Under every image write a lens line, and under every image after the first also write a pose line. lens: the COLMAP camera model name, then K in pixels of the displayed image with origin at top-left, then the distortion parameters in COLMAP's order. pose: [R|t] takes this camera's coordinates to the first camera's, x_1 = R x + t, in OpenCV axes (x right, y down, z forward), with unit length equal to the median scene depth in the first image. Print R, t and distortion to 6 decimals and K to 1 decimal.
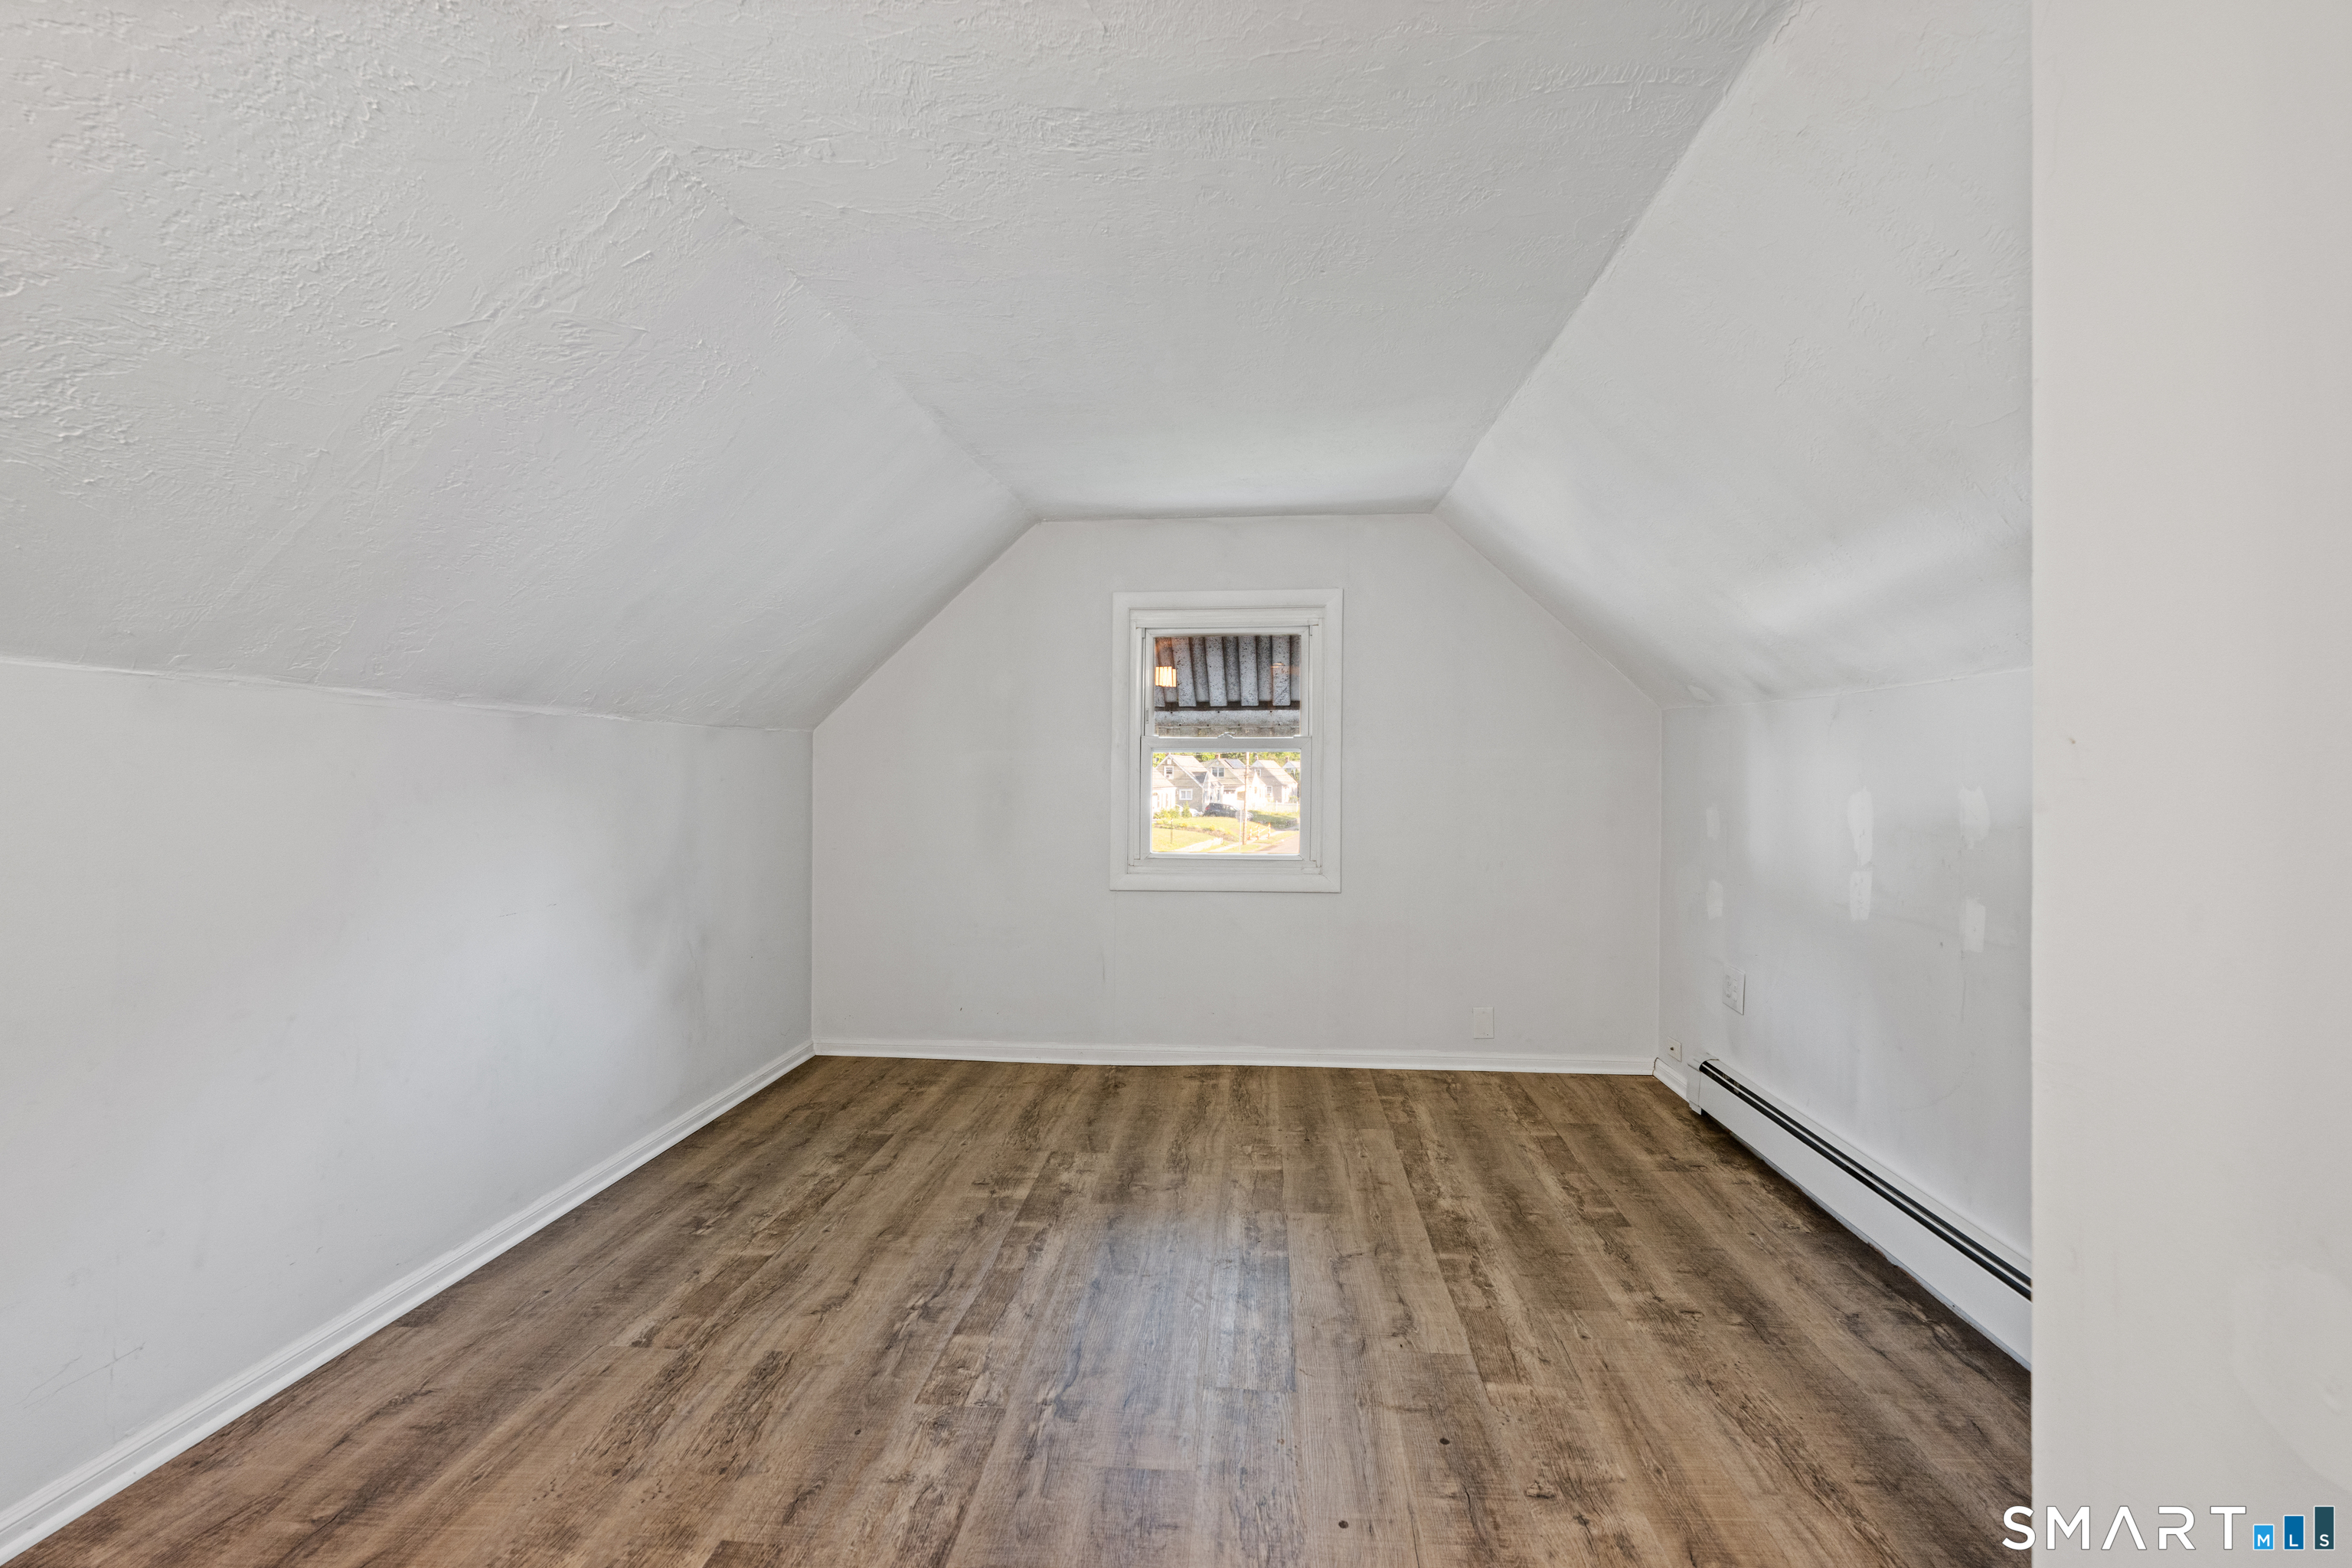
lens RADIAL K [[967.1, 0, 1175.4], [0, 967.1, 770.1], [0, 0, 1]] dist [-0.002509, 0.000866]
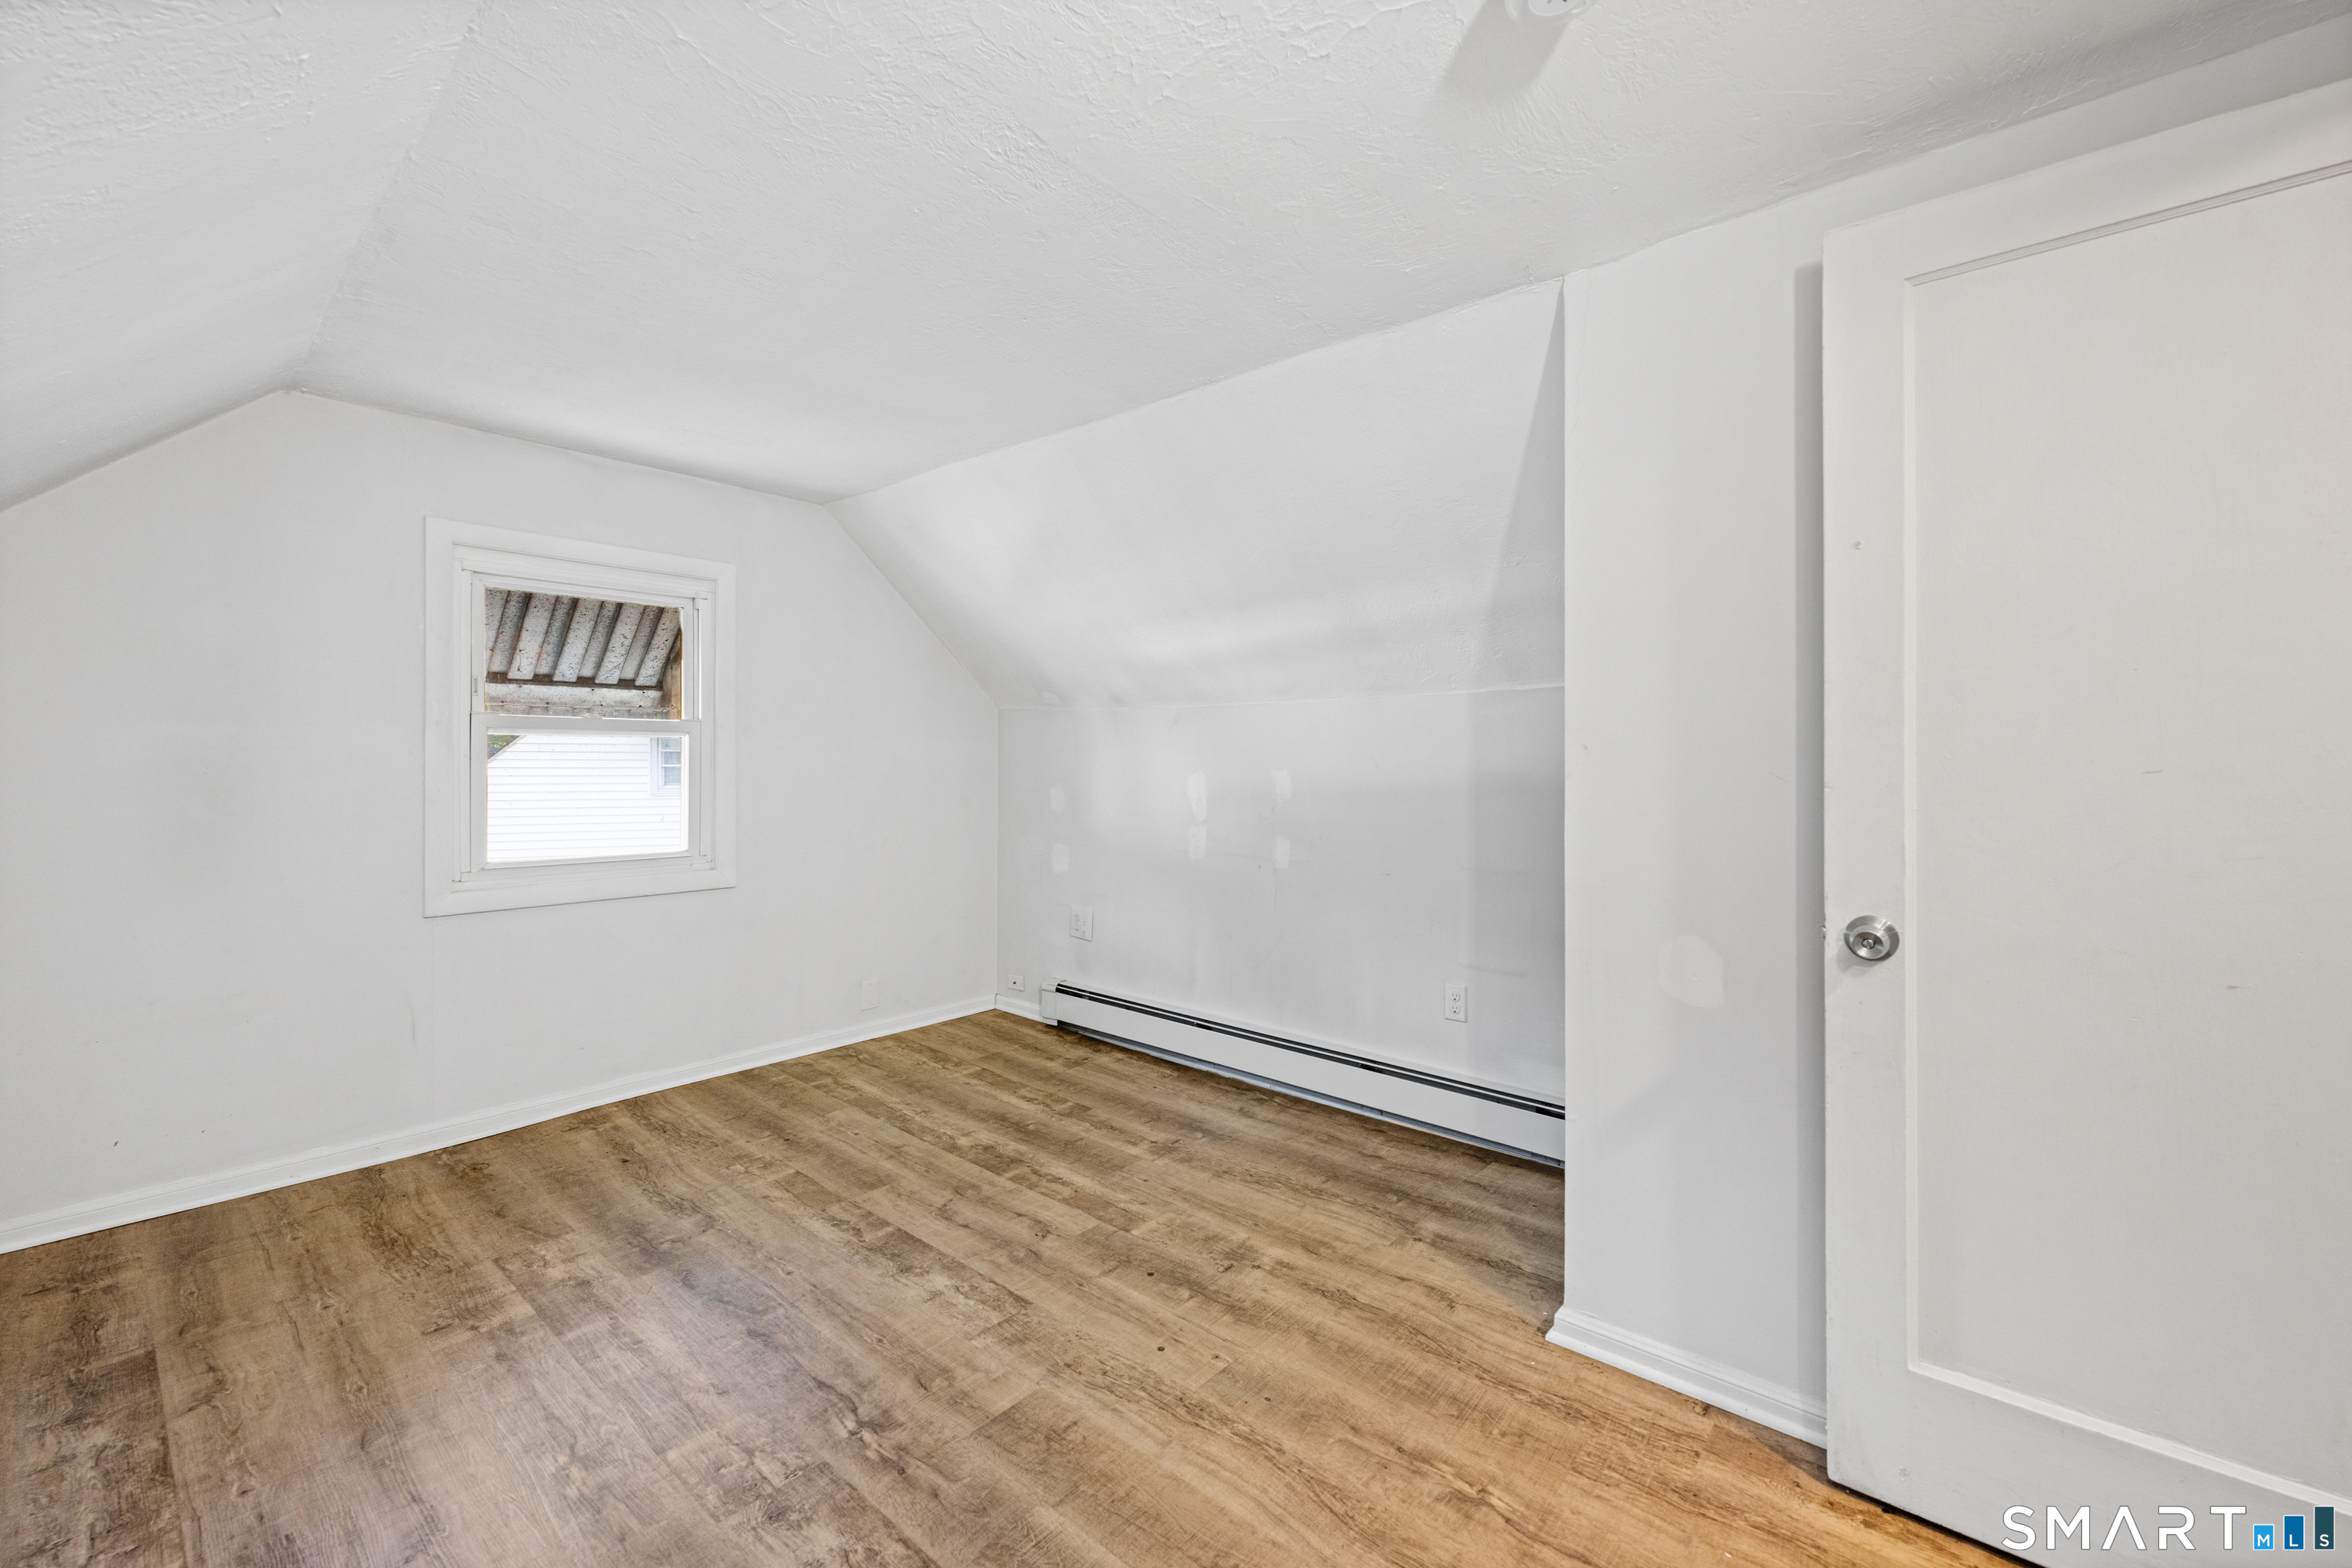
lens RADIAL K [[967.1, 0, 1175.4], [0, 967.1, 779.8], [0, 0, 1]] dist [-0.002509, 0.000866]
pose [[0.583970, -0.015871, 0.811620, -0.456976], [-0.001388, 0.999788, 0.020549, 0.001544], [-0.811774, -0.013126, 0.583825, 0.135664]]
